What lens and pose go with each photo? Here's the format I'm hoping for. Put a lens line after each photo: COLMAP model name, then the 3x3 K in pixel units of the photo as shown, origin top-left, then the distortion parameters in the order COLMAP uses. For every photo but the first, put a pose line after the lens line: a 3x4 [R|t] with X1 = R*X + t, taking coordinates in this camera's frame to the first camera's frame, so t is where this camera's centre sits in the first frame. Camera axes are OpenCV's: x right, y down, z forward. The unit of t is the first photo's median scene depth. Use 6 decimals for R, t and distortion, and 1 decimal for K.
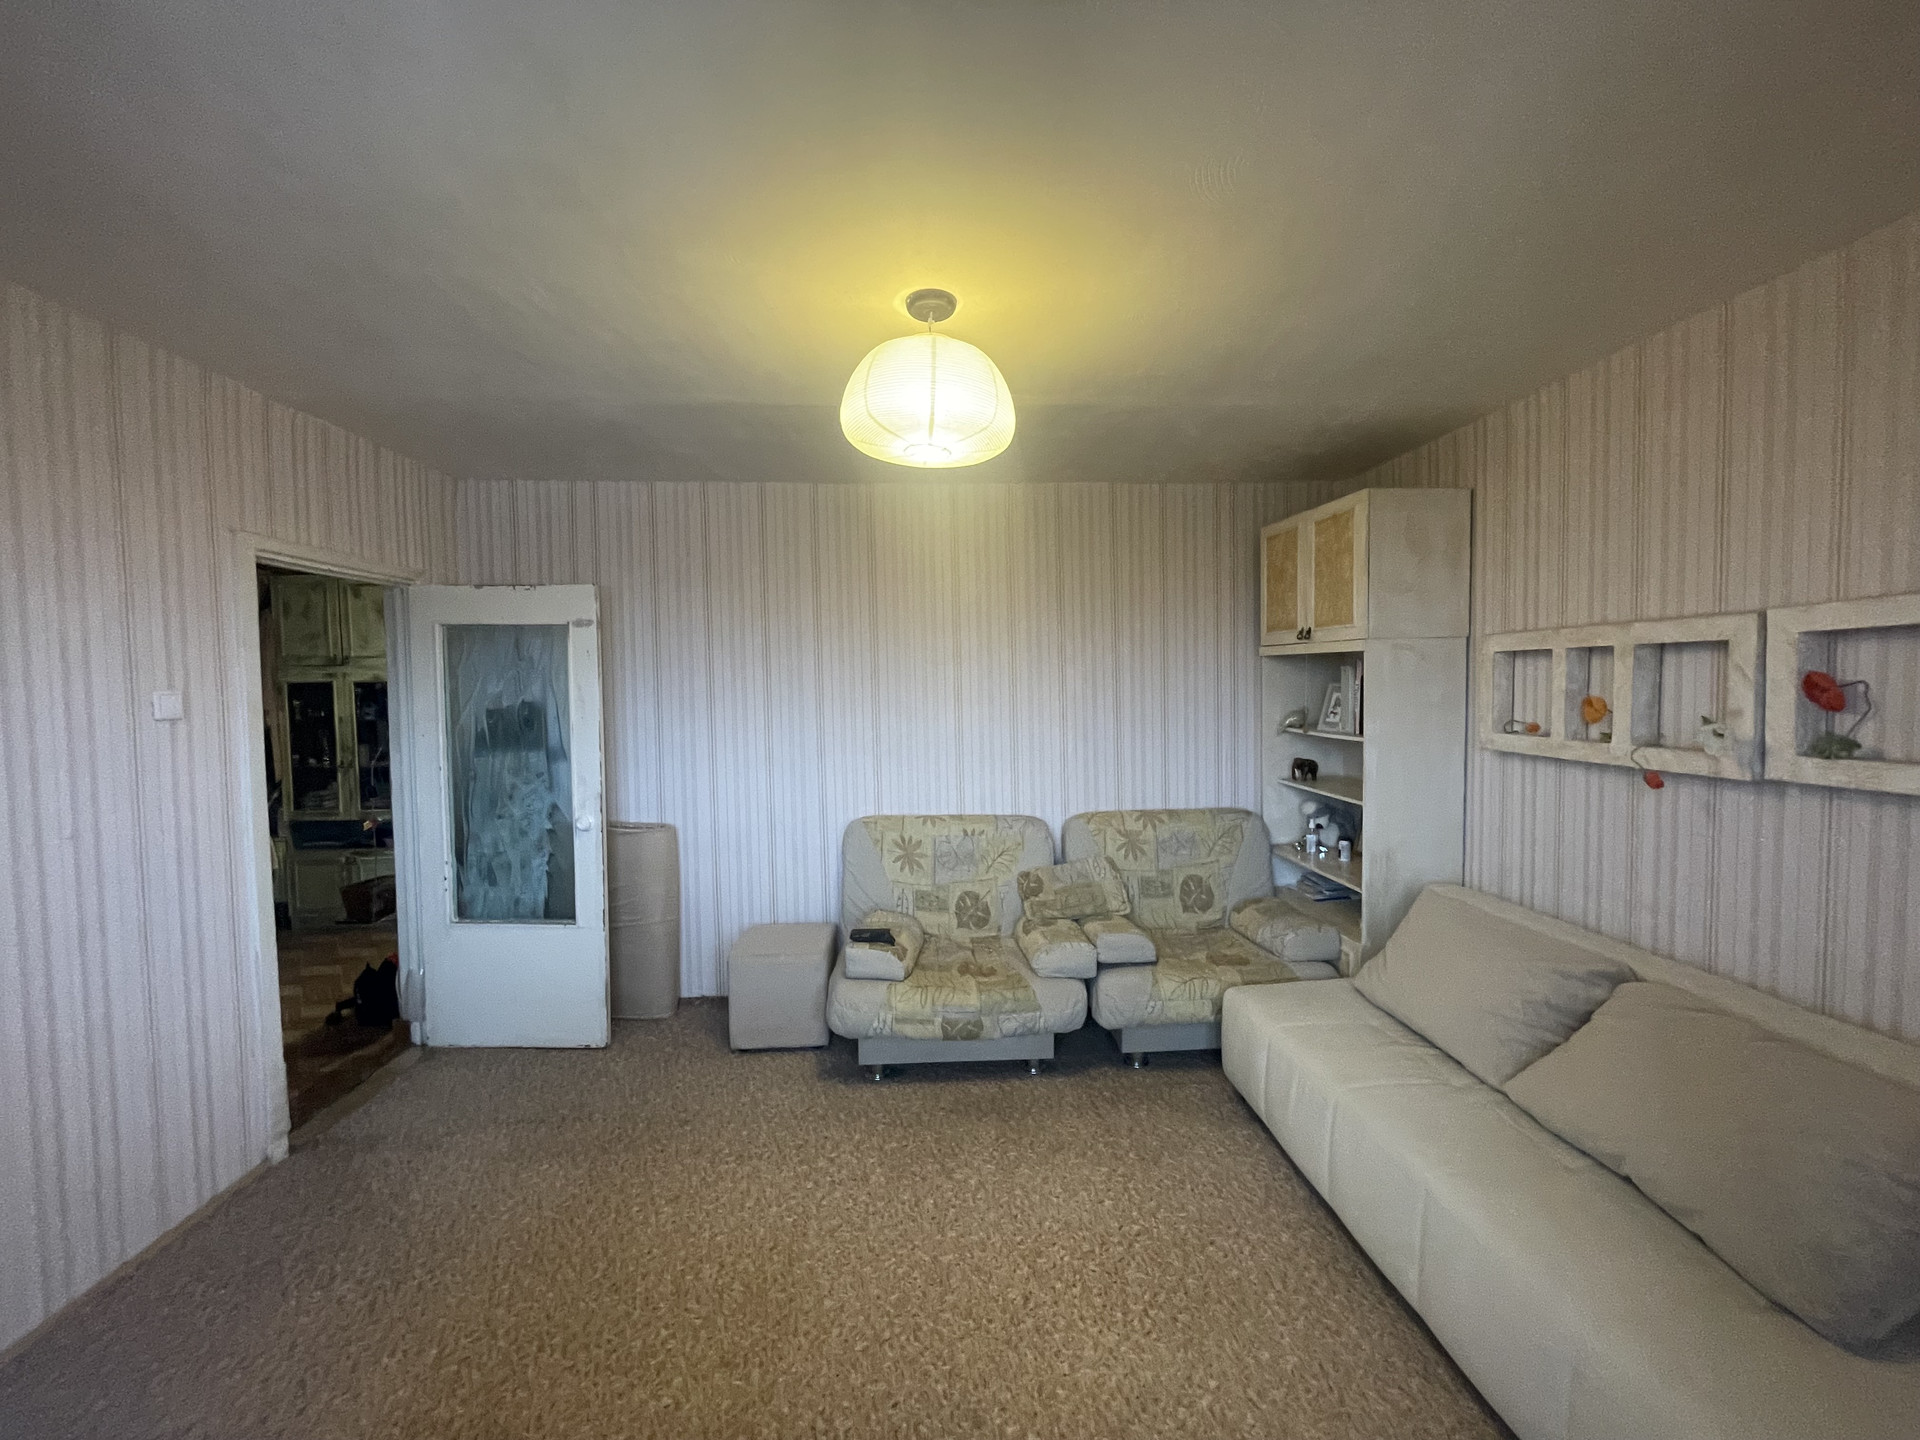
lens RADIAL K [[770.7, 0, 966.0], [0, 770.7, 716.0], [0, 0, 1]] dist [-0.001505, 0.000084]
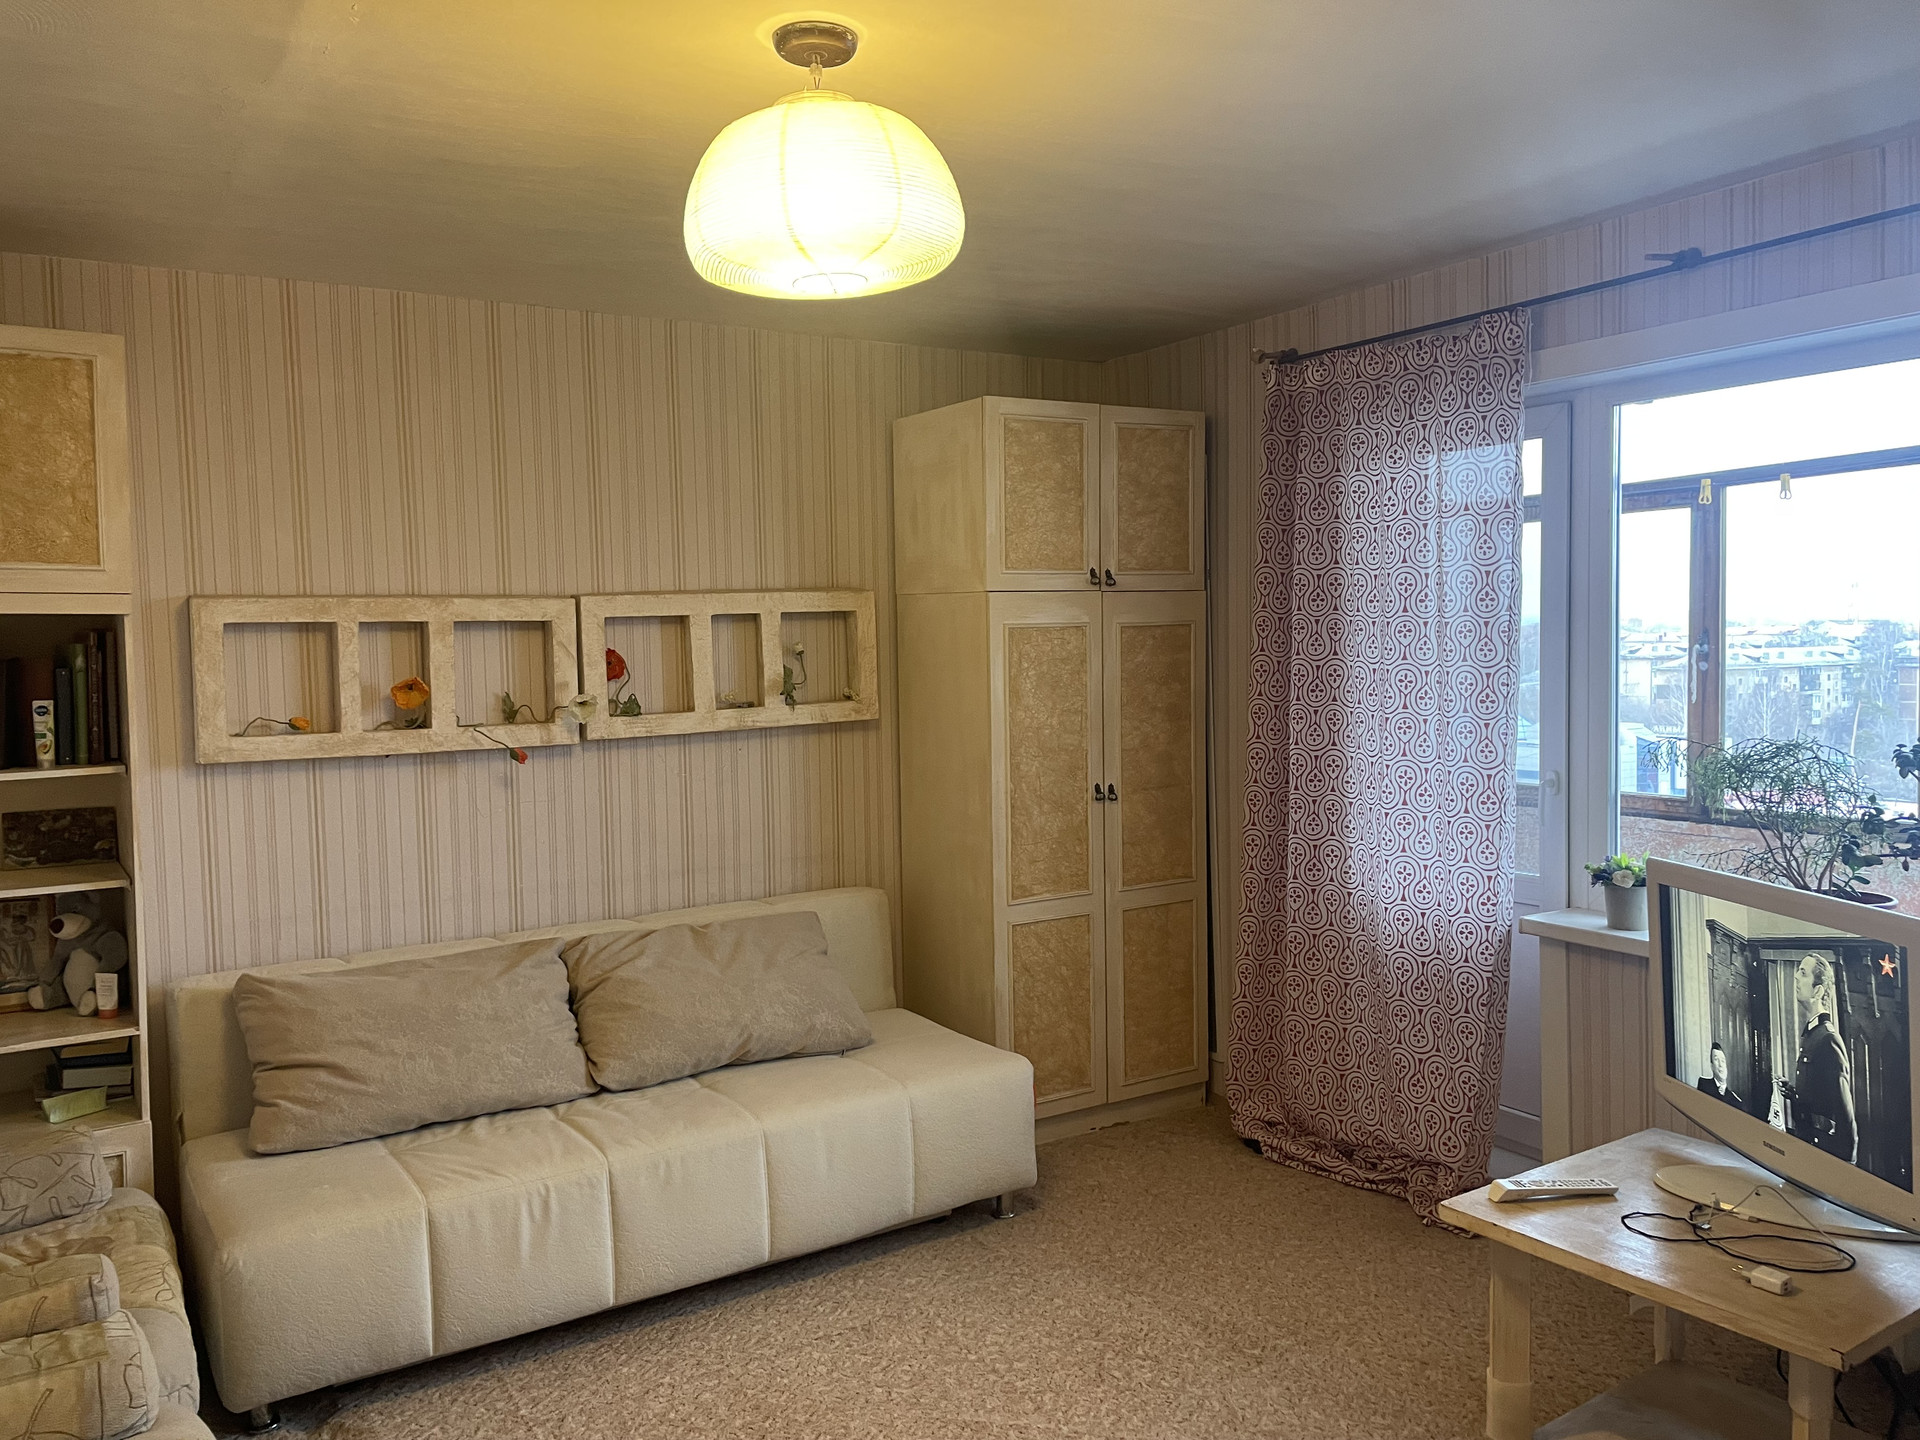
lens RADIAL K [[1469.0, 0, 953.7], [0, 1469.0, 723.0], [0, 0, 1]] dist [0.010979, -0.004201]
pose [[-0.472257, -0.024486, 0.881121, -1.149617], [0.069318, 0.995487, 0.064818, -0.048815], [-0.878731, 0.091688, -0.468428, 1.491859]]
